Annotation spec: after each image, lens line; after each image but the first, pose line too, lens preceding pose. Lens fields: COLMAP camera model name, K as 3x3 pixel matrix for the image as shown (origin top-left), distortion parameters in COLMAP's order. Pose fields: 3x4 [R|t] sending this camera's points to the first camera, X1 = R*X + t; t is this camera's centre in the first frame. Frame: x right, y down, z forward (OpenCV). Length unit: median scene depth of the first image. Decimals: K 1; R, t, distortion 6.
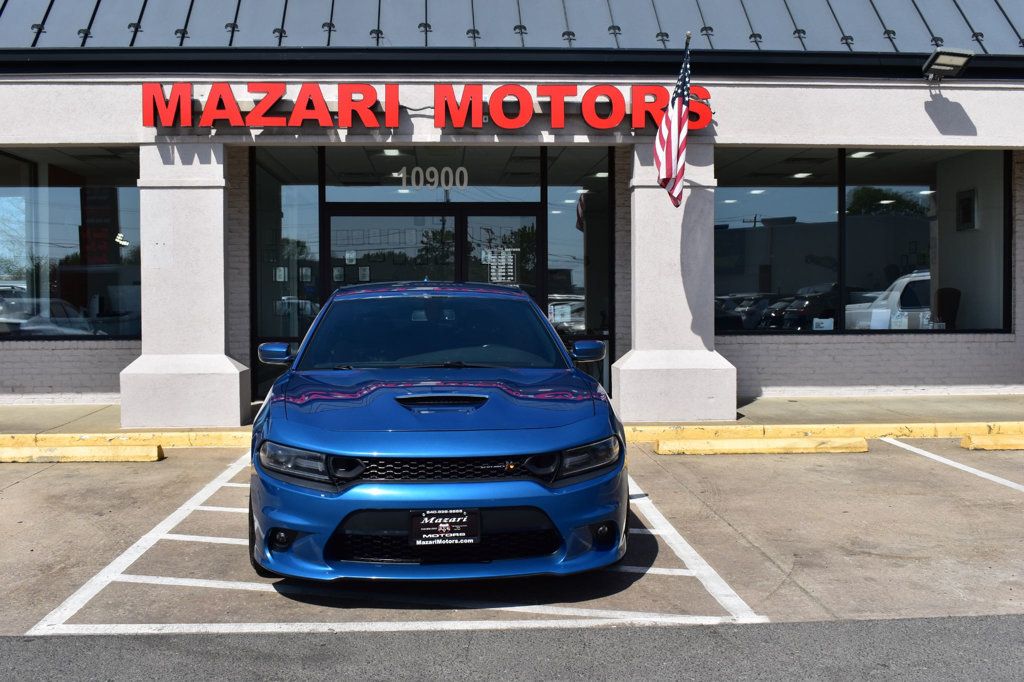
lens RADIAL K [[1177.6, 0, 512.0], [0, 1177.6, 341.0], [0, 0, 1]] dist [-0.055462, -0.017097]
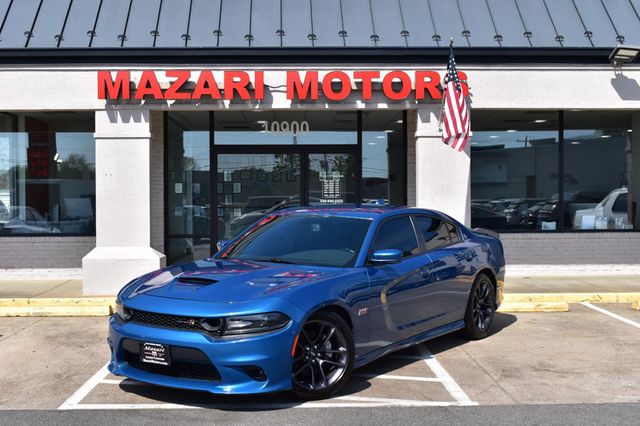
lens RADIAL K [[899.9, 0, 320.0], [0, 899.9, 213.0], [0, 0, 1]] dist [-0.029222, -0.010612]
pose [[0.999627, 0.000074, -0.027315, 0.009514], [-0.000607, 0.999809, -0.019516, -0.009830], [0.027308, 0.019525, 0.999436, -0.169357]]
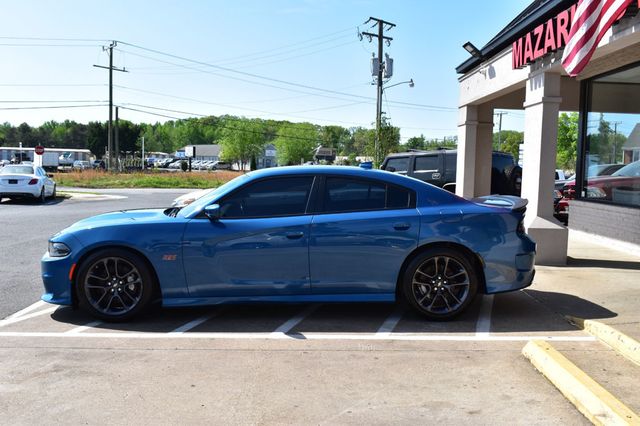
lens RADIAL K [[634.7, 0, 320.0], [0, 634.7, 213.0], [0, 0, 1]] dist [-0.062073, -0.009414]
pose [[-0.060449, 0.077304, -0.995173, 0.554357], [-0.055551, 0.995191, 0.080680, -0.041740], [0.996624, 0.060160, -0.055864, 0.772293]]
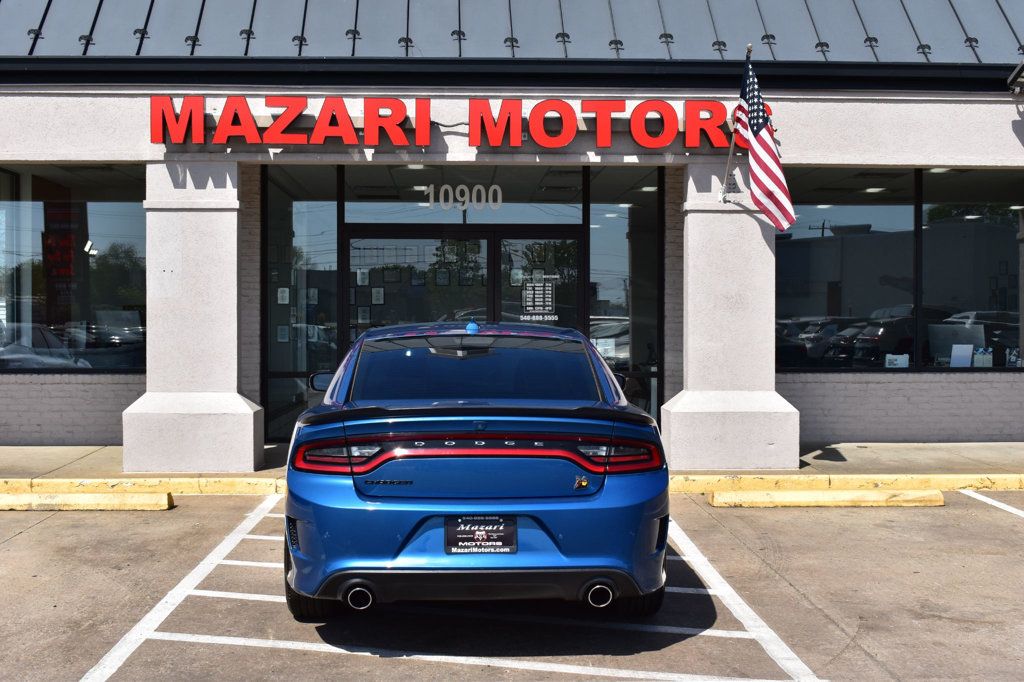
lens RADIAL K [[1385.7, 0, 512.0], [0, 1385.7, 341.0], [0, 0, 1]] dist [-0.029357, -0.041104]
pose [[0.999837, 0.006321, -0.016905, -0.013172], [-0.006608, 0.999834, -0.016951, -0.011821], [0.016795, 0.017060, 0.999713, -0.072711]]
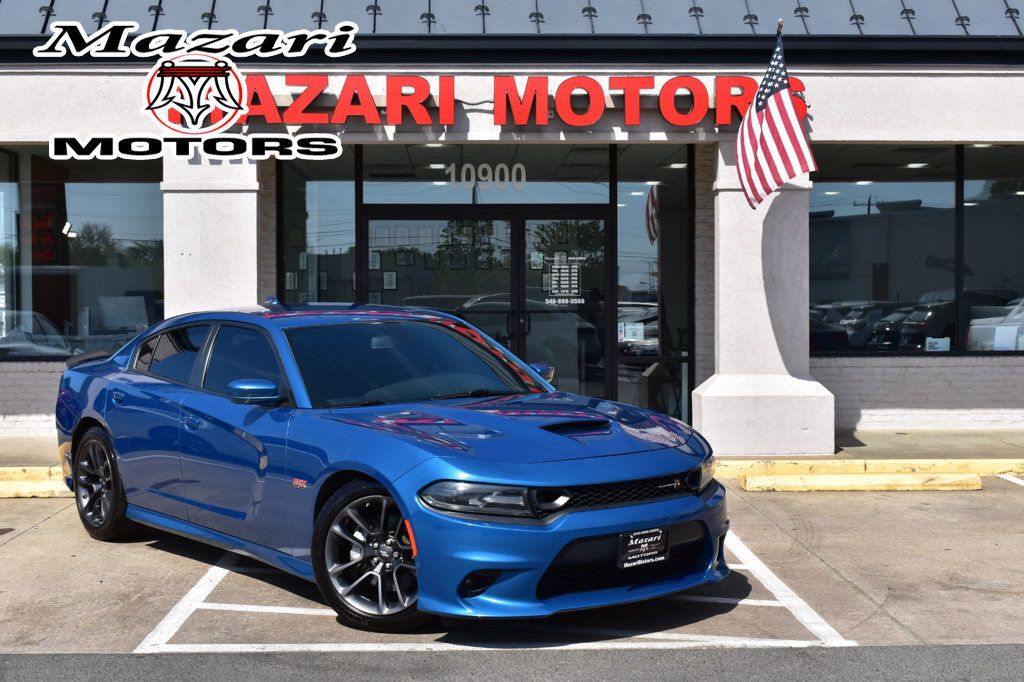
lens RADIAL K [[1544.7, 0, 512.0], [0, 1544.7, 341.0], [0, 0, 1]] dist [-0.016545, -0.017227]
pose [[0.999696, 0.001858, -0.024578, -0.022930], [-0.002132, 0.999936, -0.011123, -0.004325], [0.024556, 0.011172, 0.999636, -0.167454]]
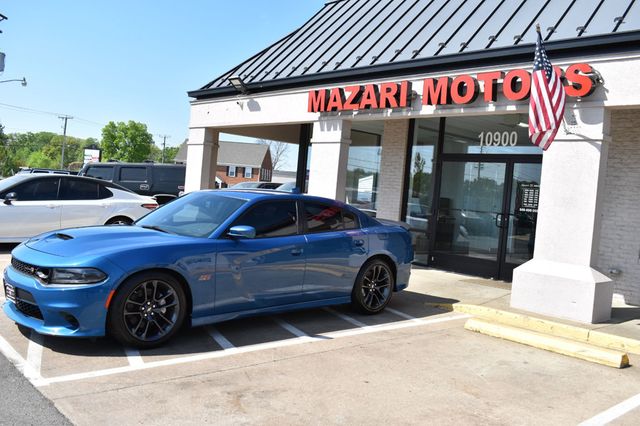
lens RADIAL K [[607.6, 0, 320.0], [0, 607.6, 213.0], [0, 0, 1]] dist [-0.065342, 0.002206]
pose [[0.629832, 0.080073, -0.772593, 0.497065], [-0.109238, 0.993918, 0.013959, -0.027993], [0.769012, 0.075605, 0.634748, 0.358835]]
